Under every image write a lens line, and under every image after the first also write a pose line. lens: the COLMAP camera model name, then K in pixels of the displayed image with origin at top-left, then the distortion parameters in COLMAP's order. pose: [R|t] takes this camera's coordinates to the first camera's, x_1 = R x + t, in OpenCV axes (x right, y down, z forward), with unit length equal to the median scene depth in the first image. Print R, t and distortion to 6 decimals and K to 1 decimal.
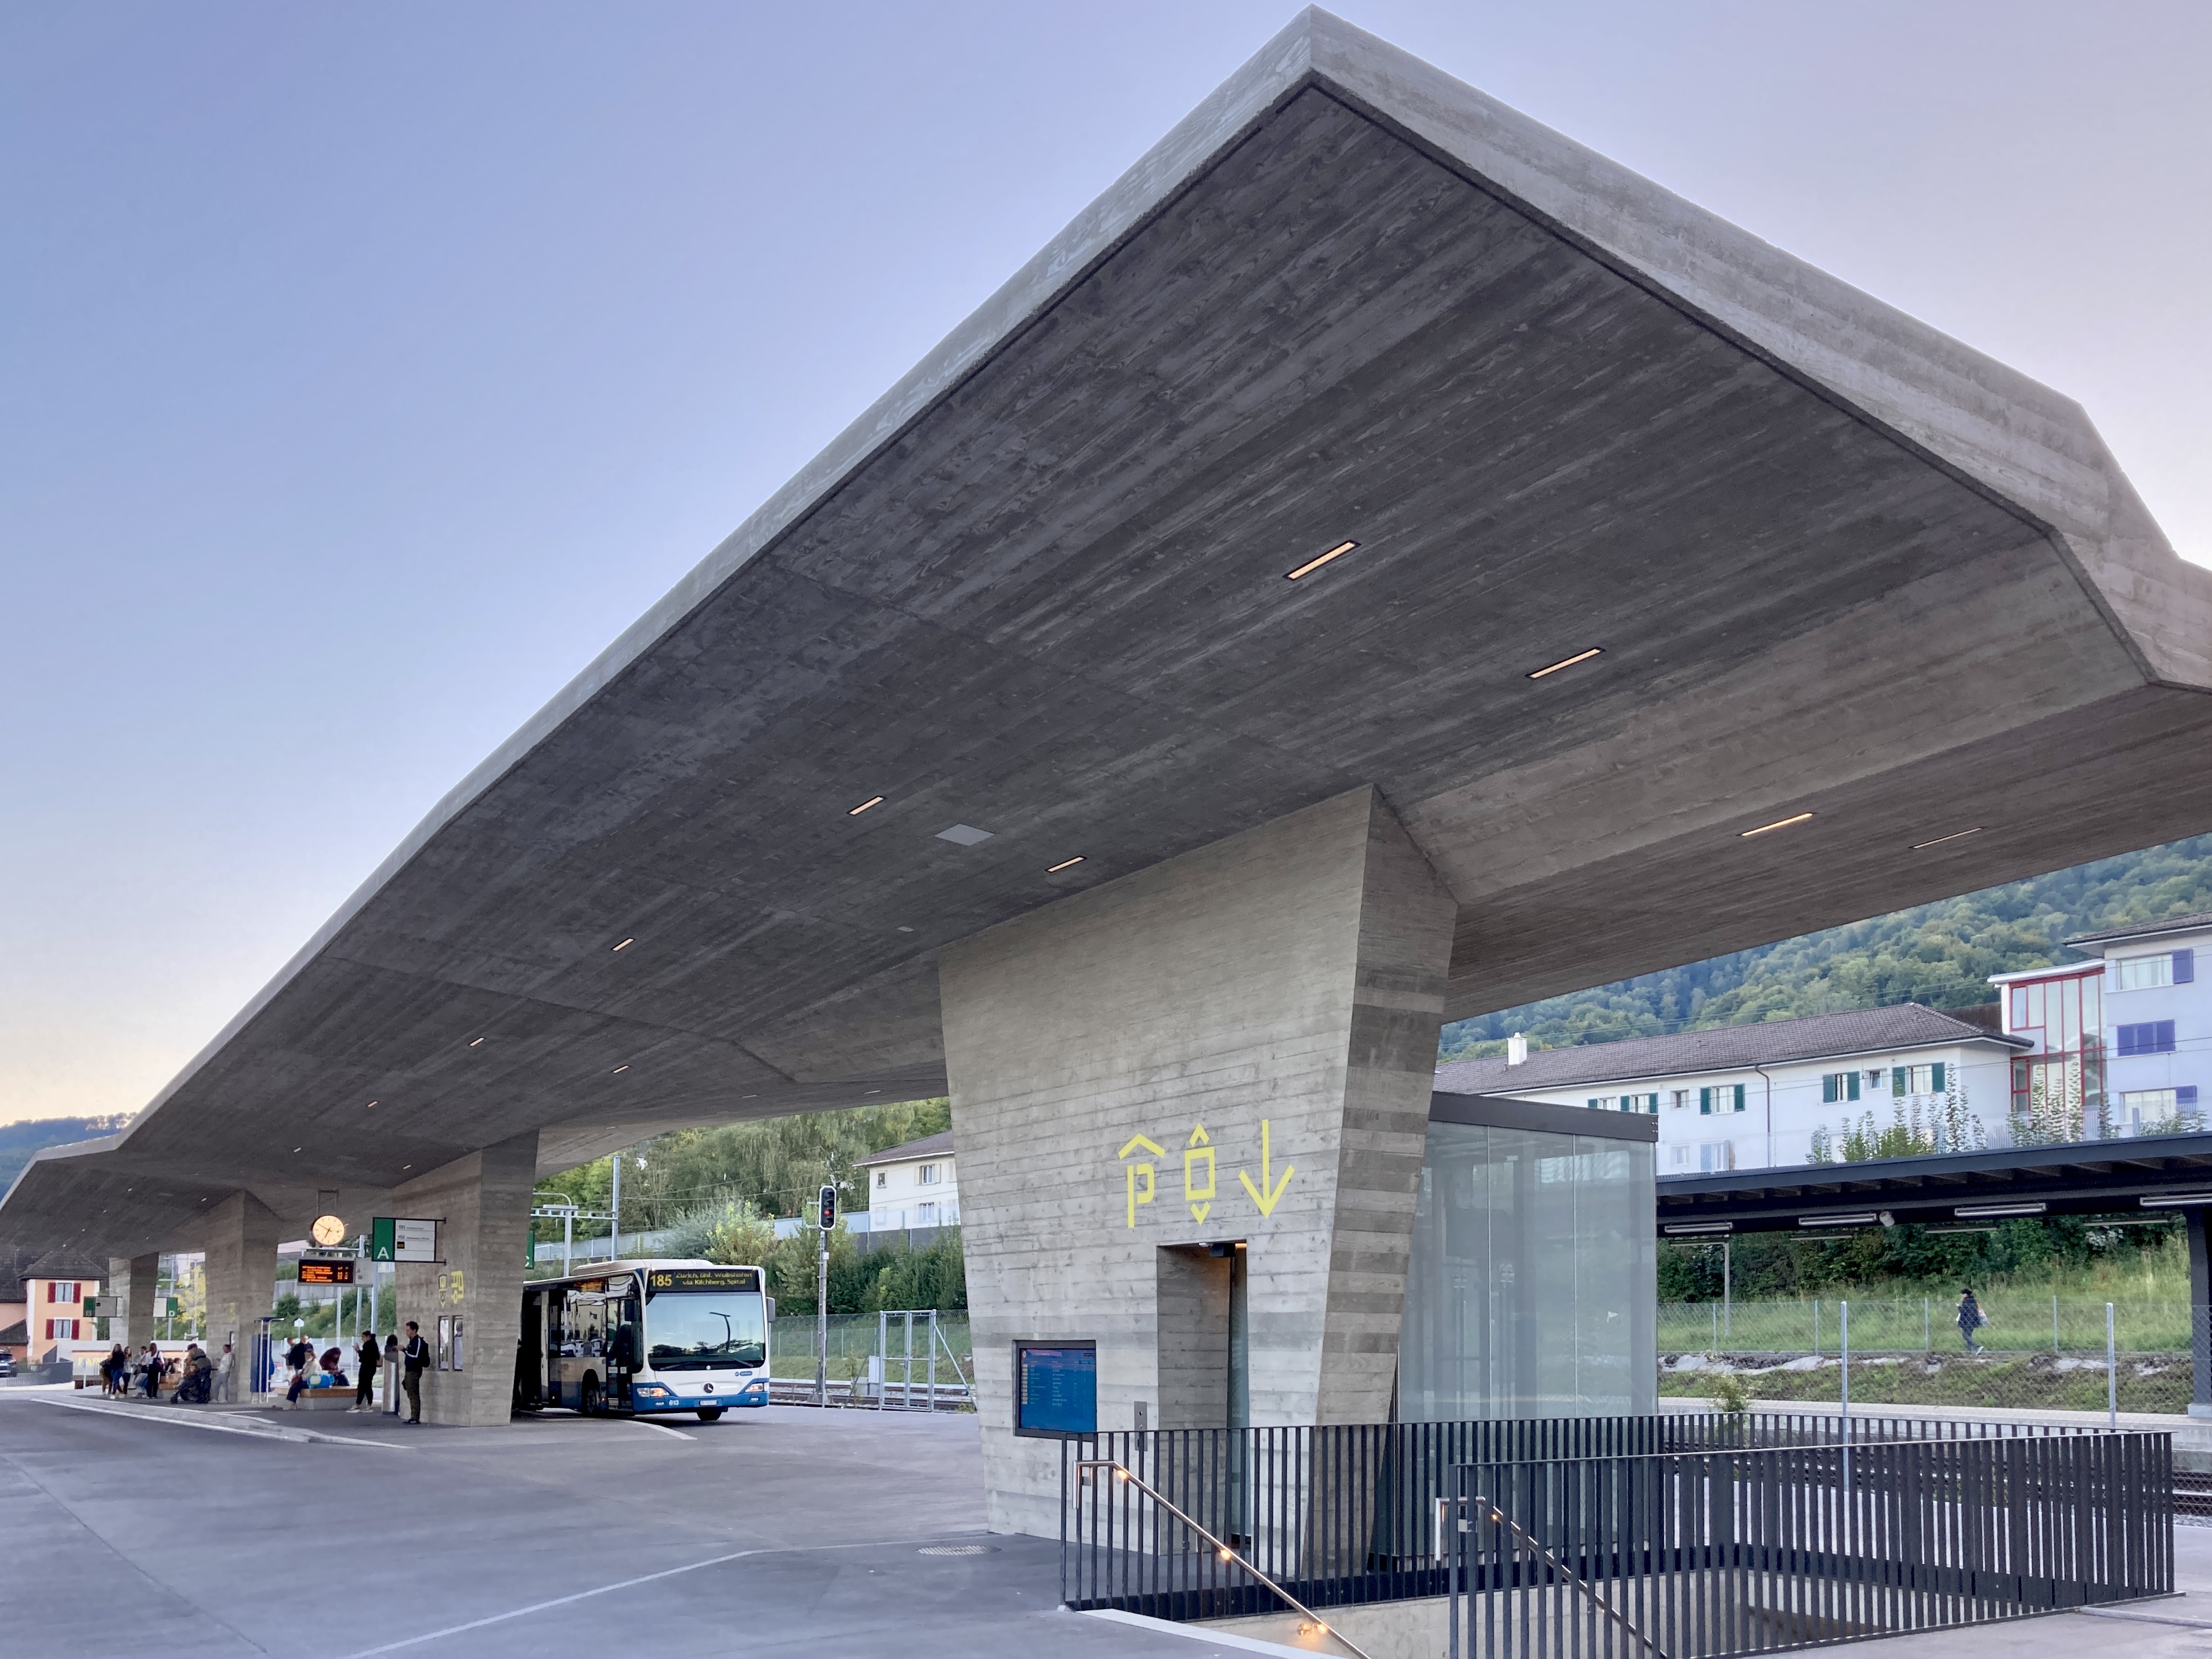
lens RADIAL K [[2057.5, 0, 1171.7], [0, 2057.5, 1087.7], [0, 0, 1]] dist [0.107904, -0.256869]
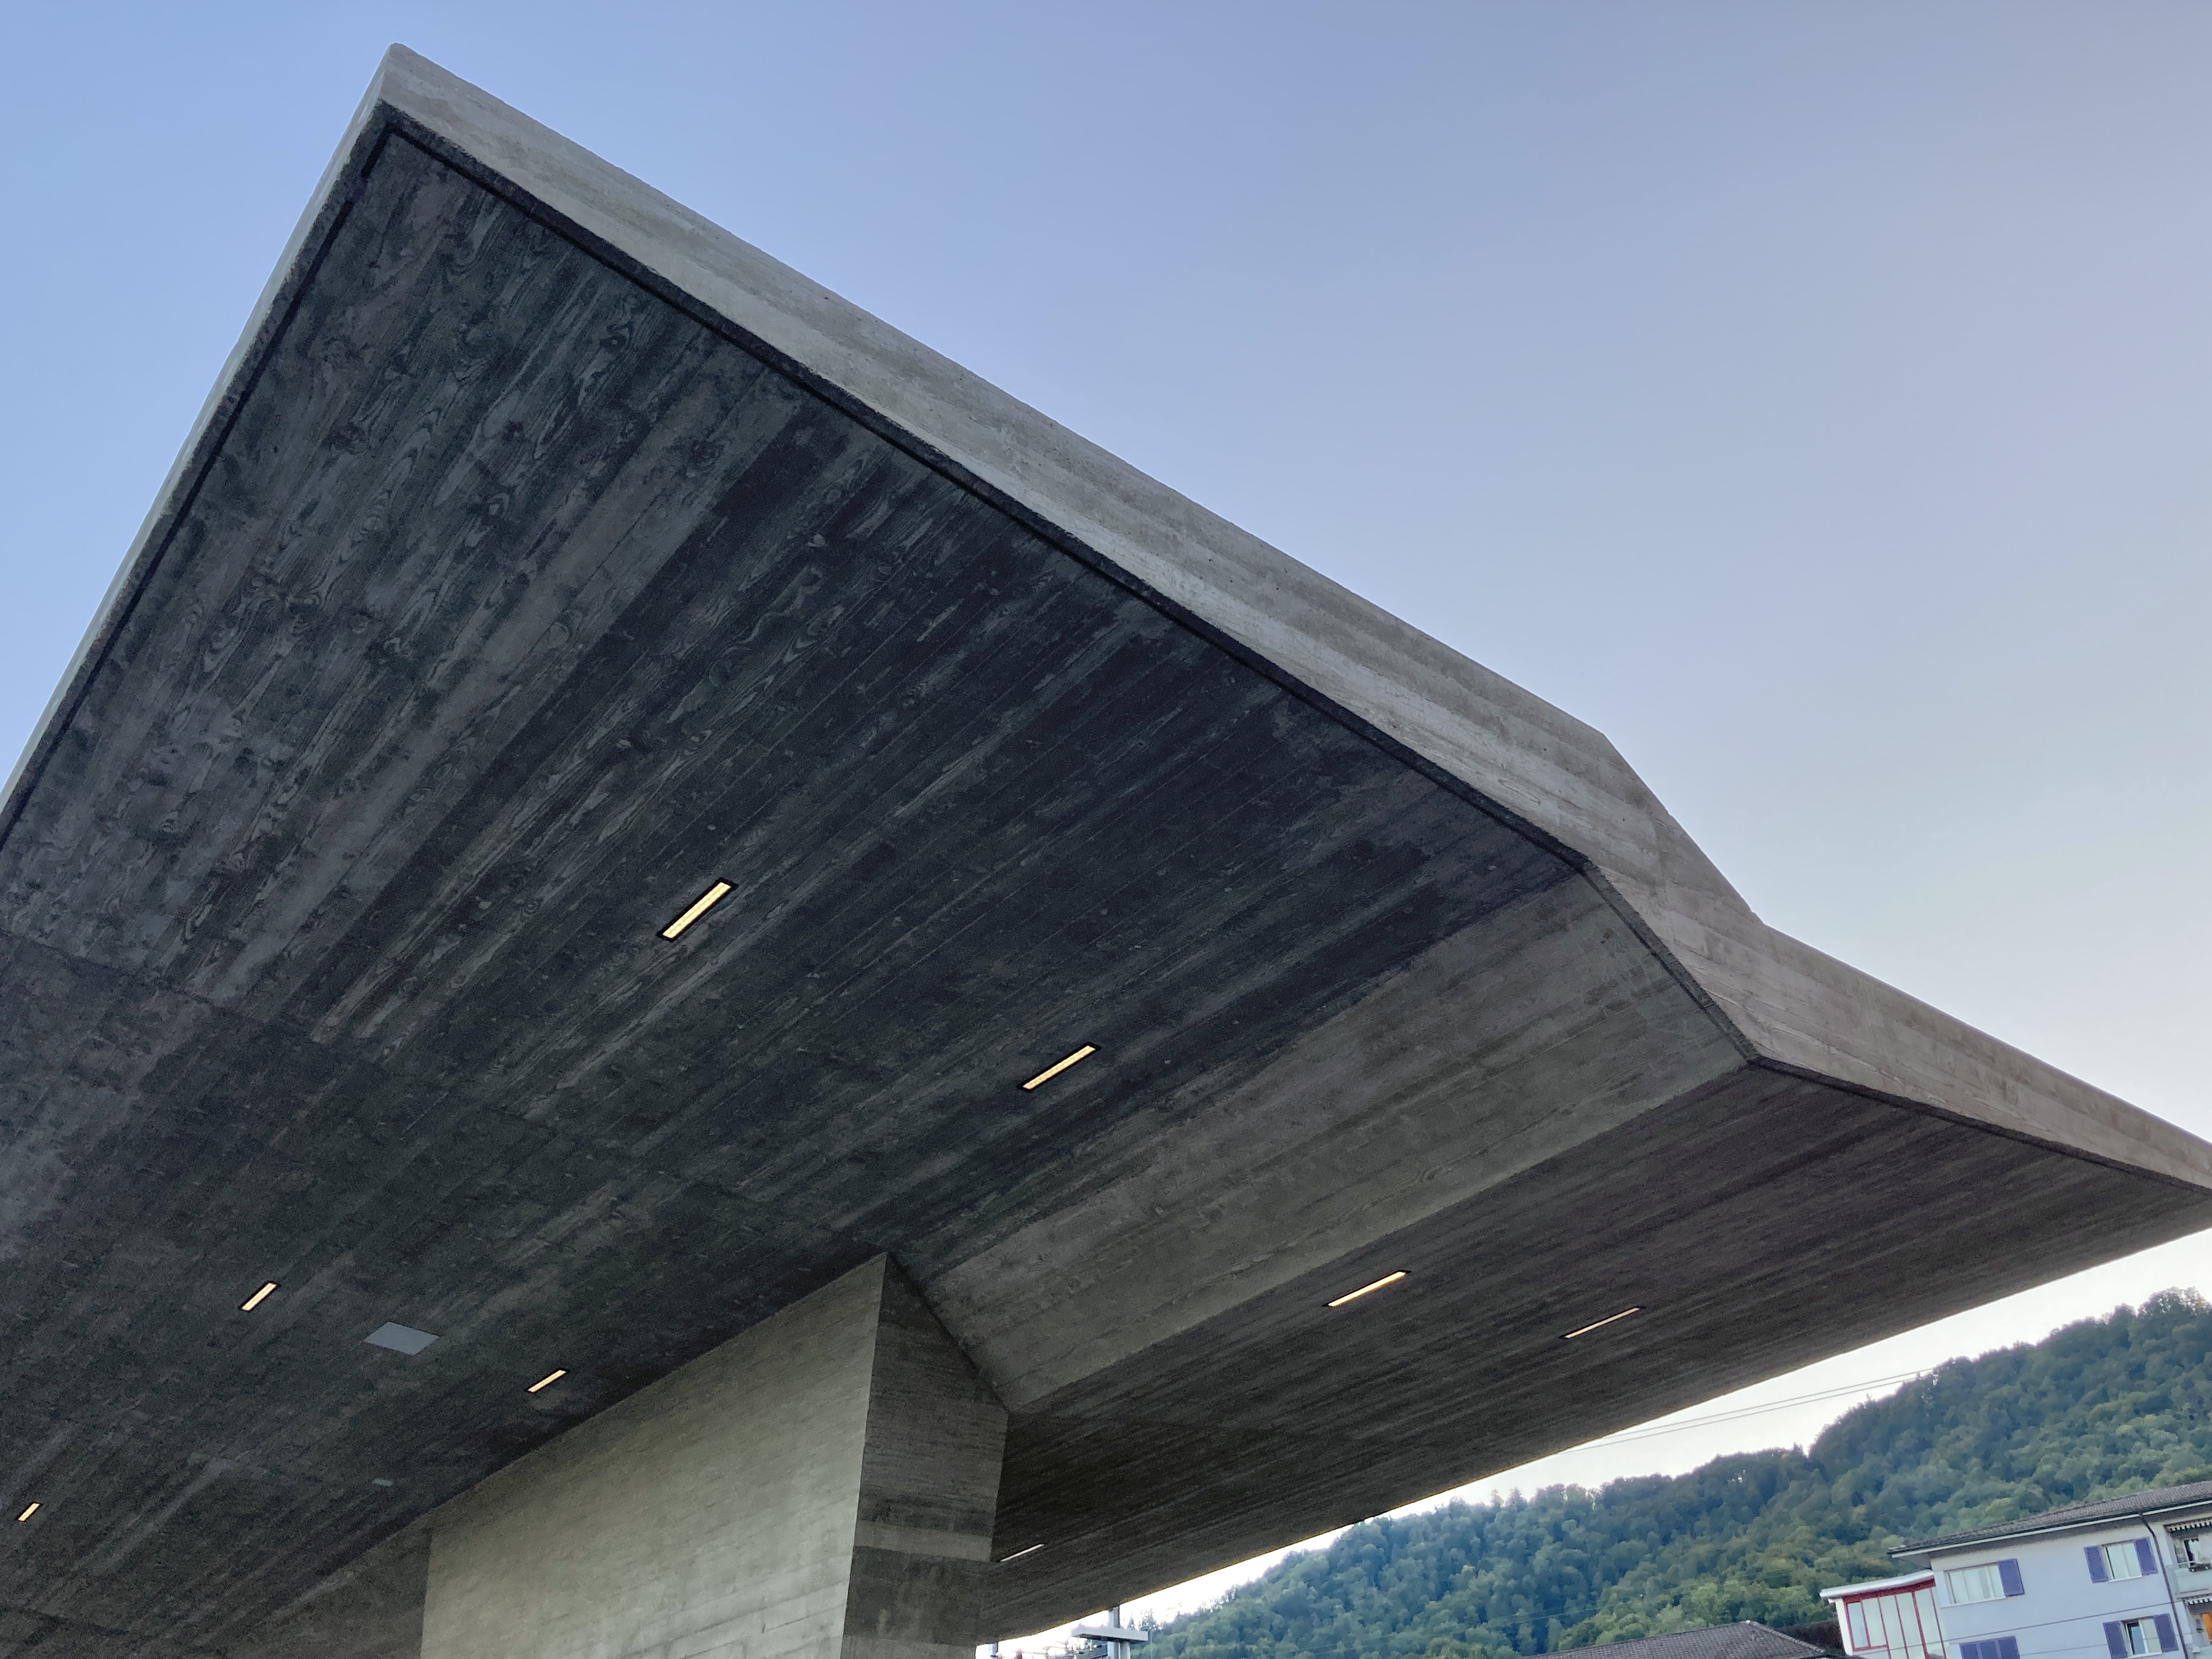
lens RADIAL K [[1868.5, 0, 1156.4], [0, 1868.5, 822.9], [0, 0, 1]] dist [0.019239, -0.016062]
pose [[0.998764, -0.002316, 0.049642, 0.209925], [0.024066, 0.896512, -0.442365, 0.036351], [-0.043480, 0.443013, 0.895460, 0.329702]]
